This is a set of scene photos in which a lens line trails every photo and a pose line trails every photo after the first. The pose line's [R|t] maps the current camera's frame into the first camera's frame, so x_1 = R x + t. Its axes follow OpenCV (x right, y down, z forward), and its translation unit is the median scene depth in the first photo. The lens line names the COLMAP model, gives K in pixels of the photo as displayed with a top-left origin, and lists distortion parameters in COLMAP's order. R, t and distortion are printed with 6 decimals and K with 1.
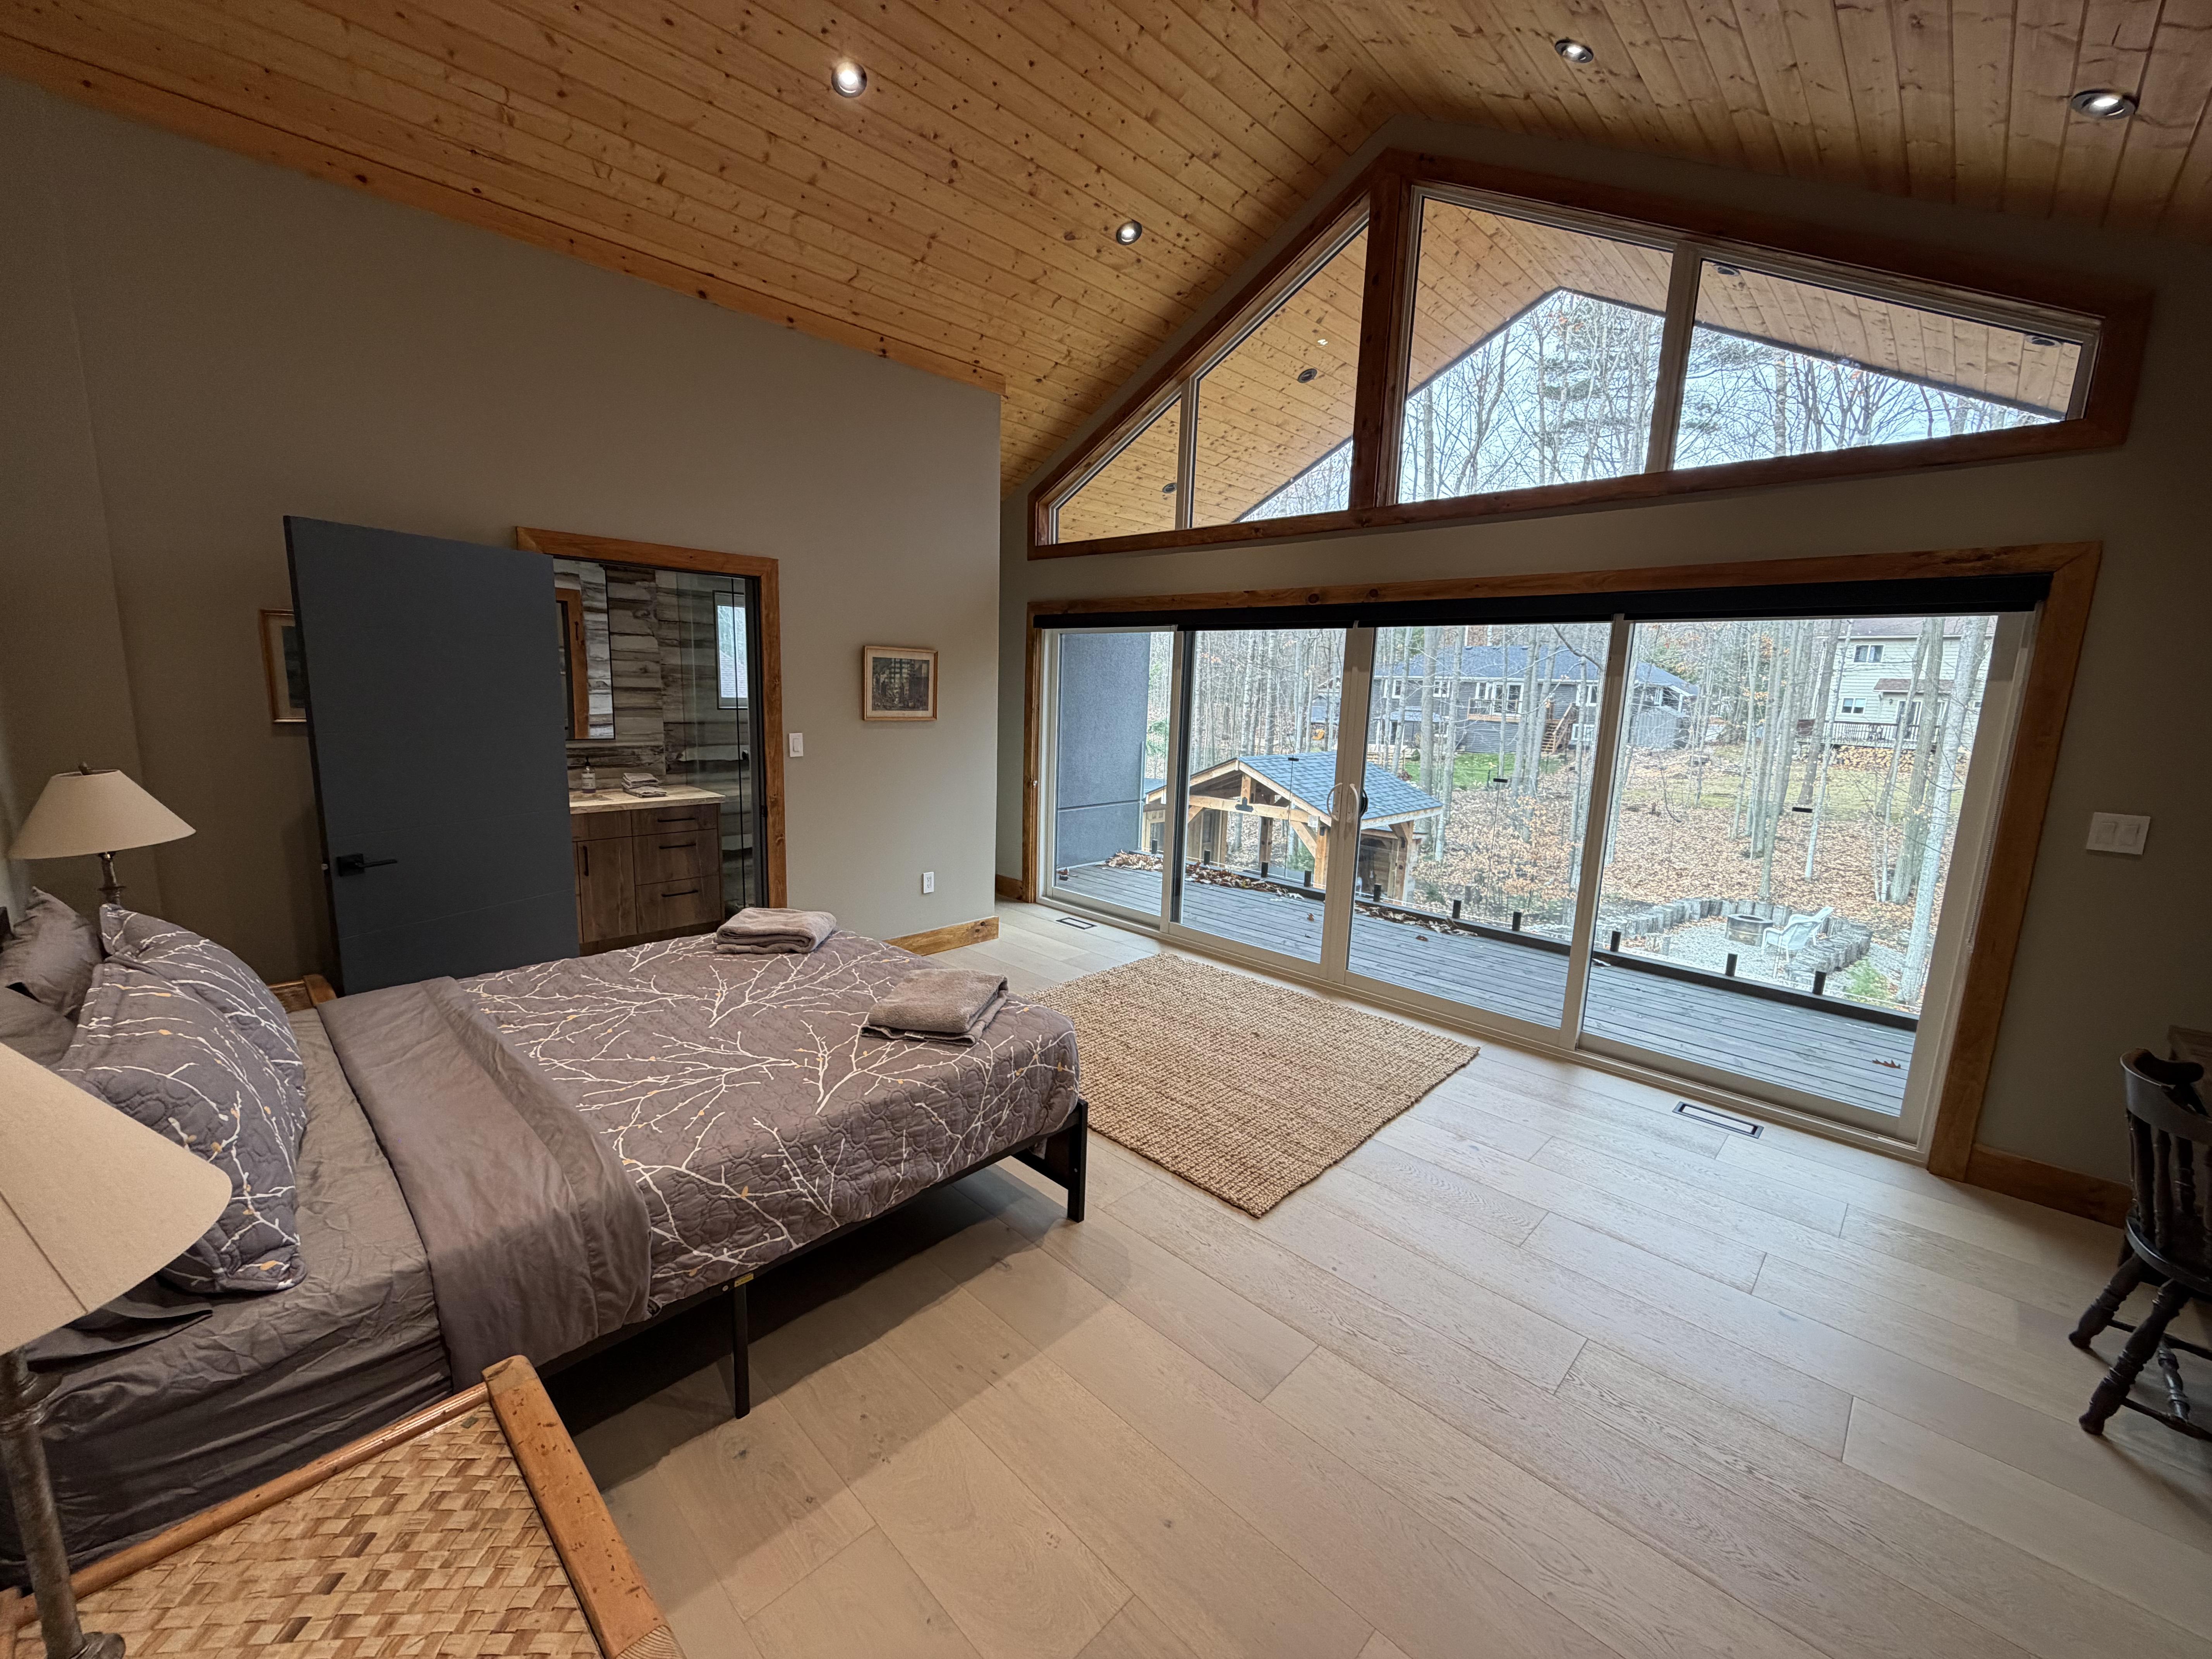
lens RADIAL K [[880.7, 0, 1098.3], [0, 880.7, 829.8], [0, 0, 1]] dist [-0.000621, 0.000081]
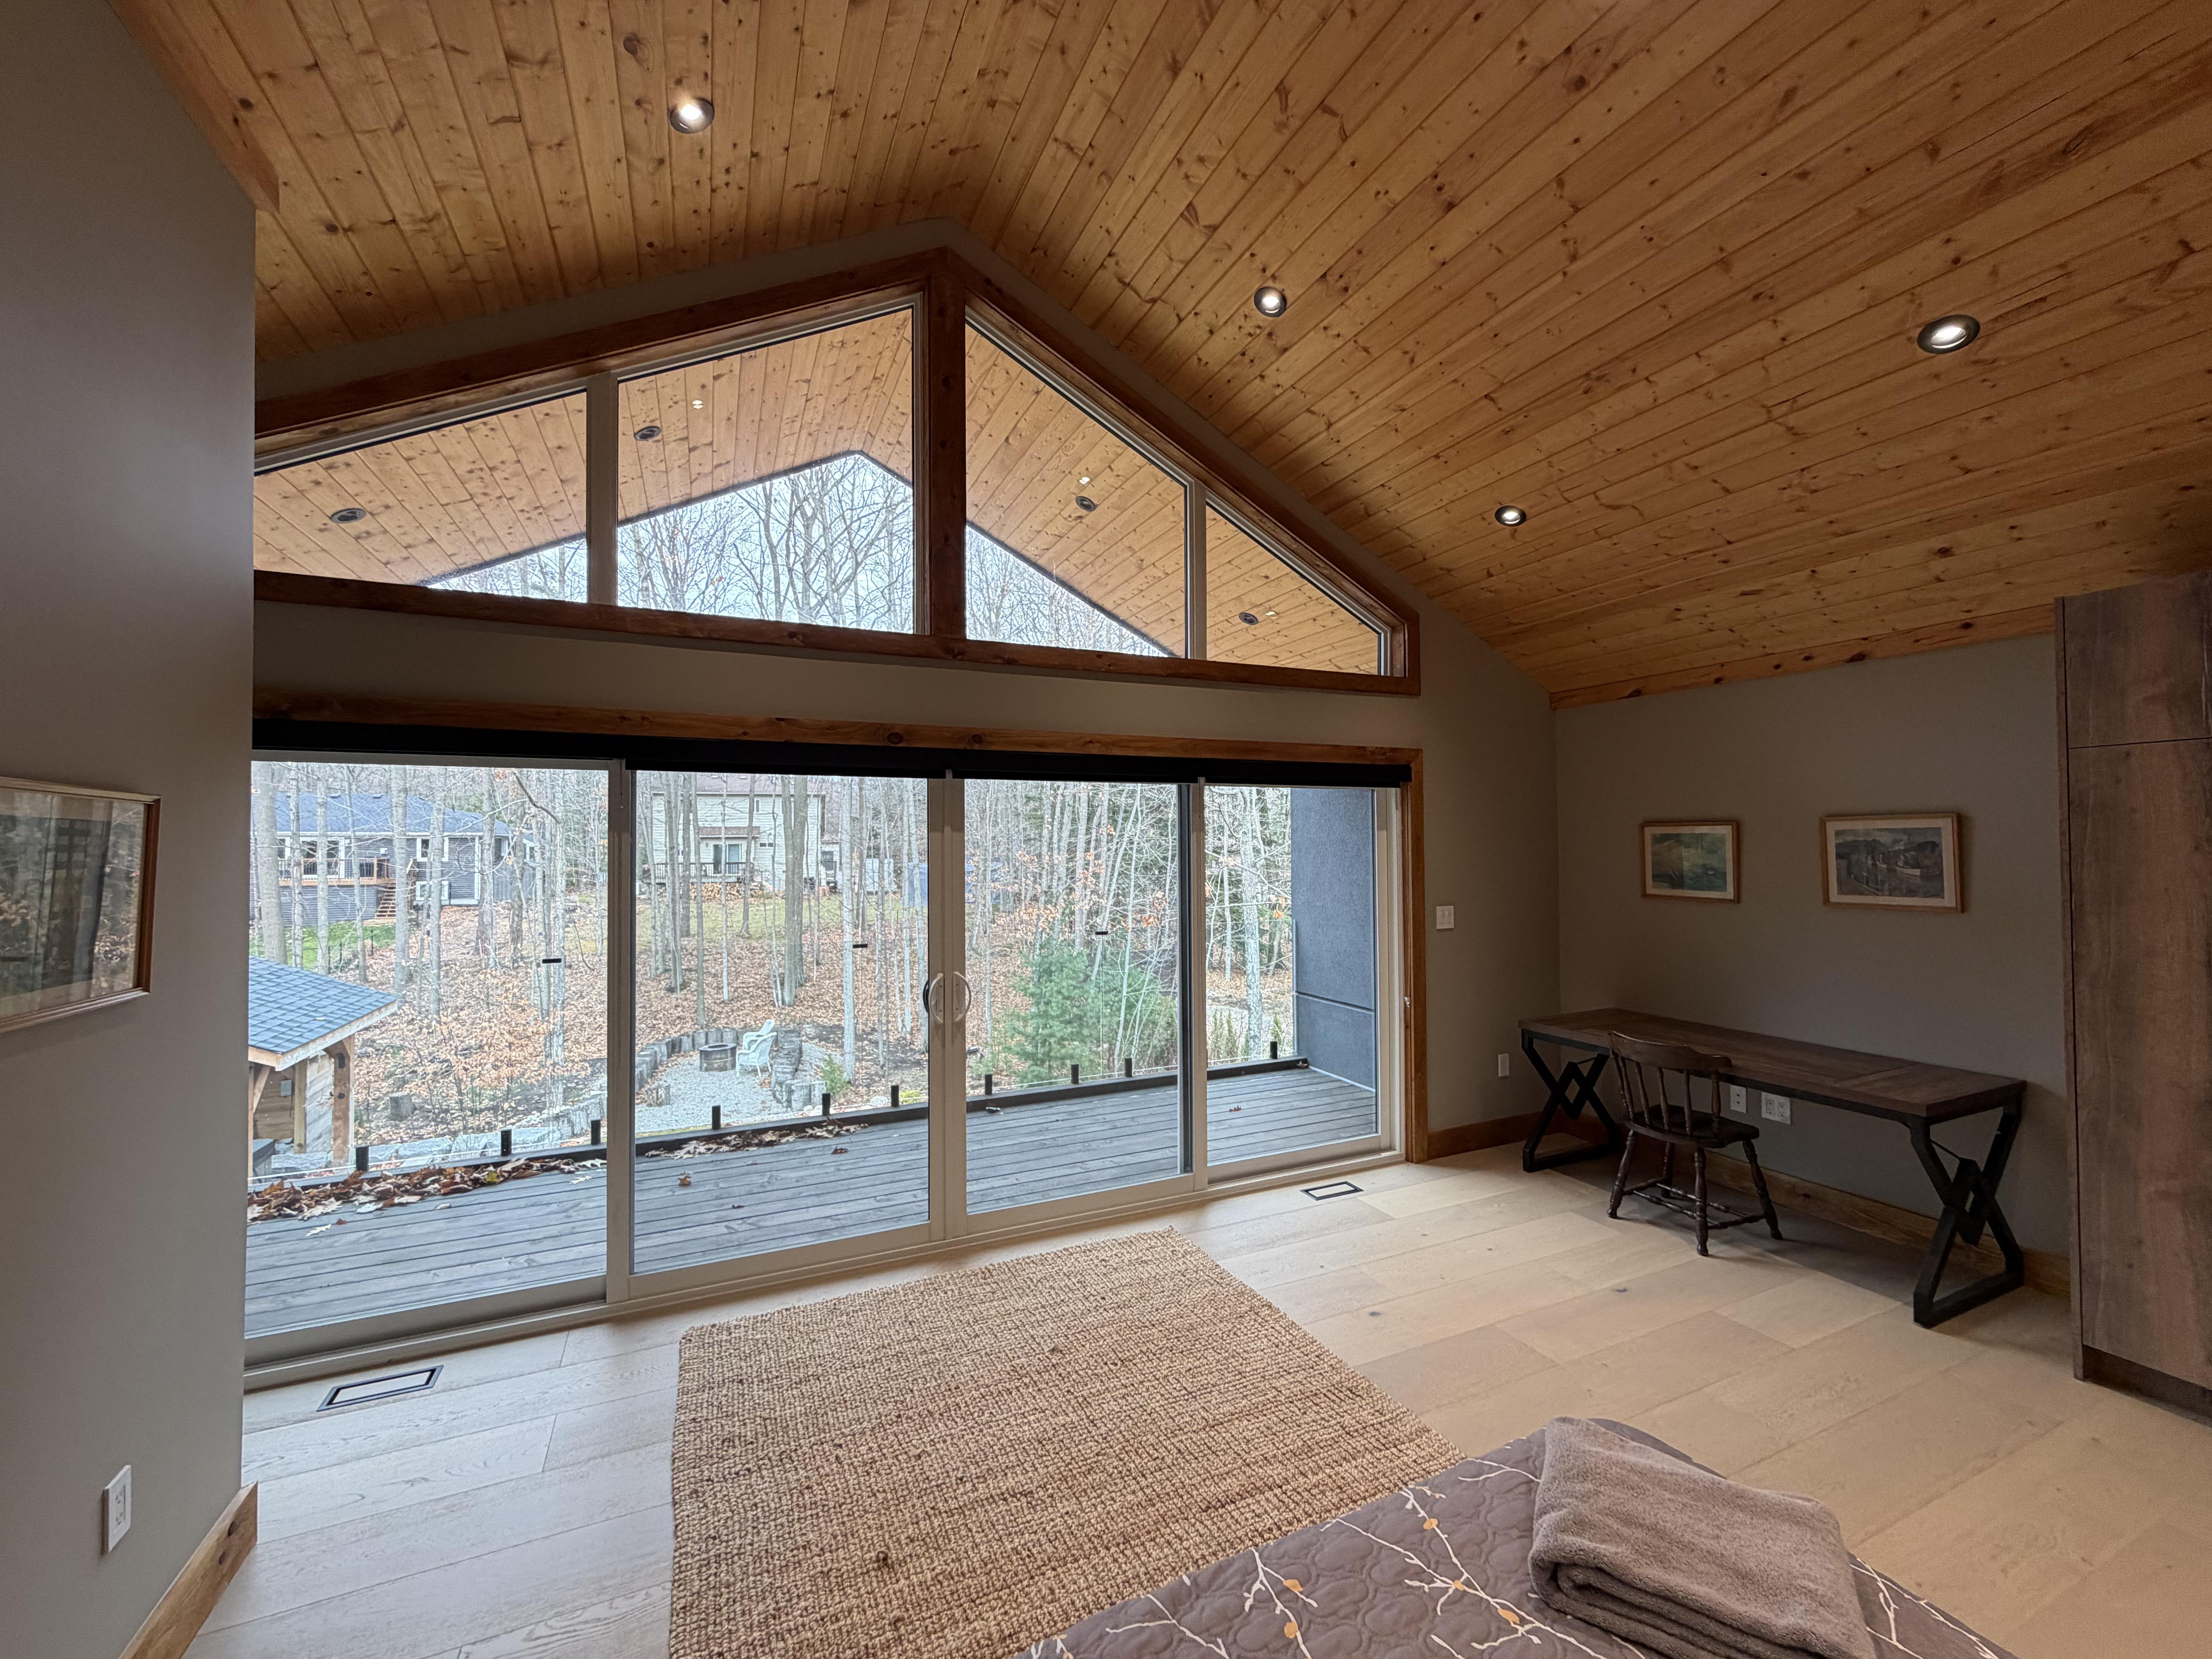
lens RADIAL K [[889.9, 0, 1106.0], [0, 889.9, 829.5], [0, 0, 1]] dist [0.002871, -0.000013]
pose [[0.361594, -0.019752, 0.932126, -0.406057], [0.172471, 0.983937, -0.046056, -0.118201], [-0.916244, 0.177419, 0.359193, 0.570633]]
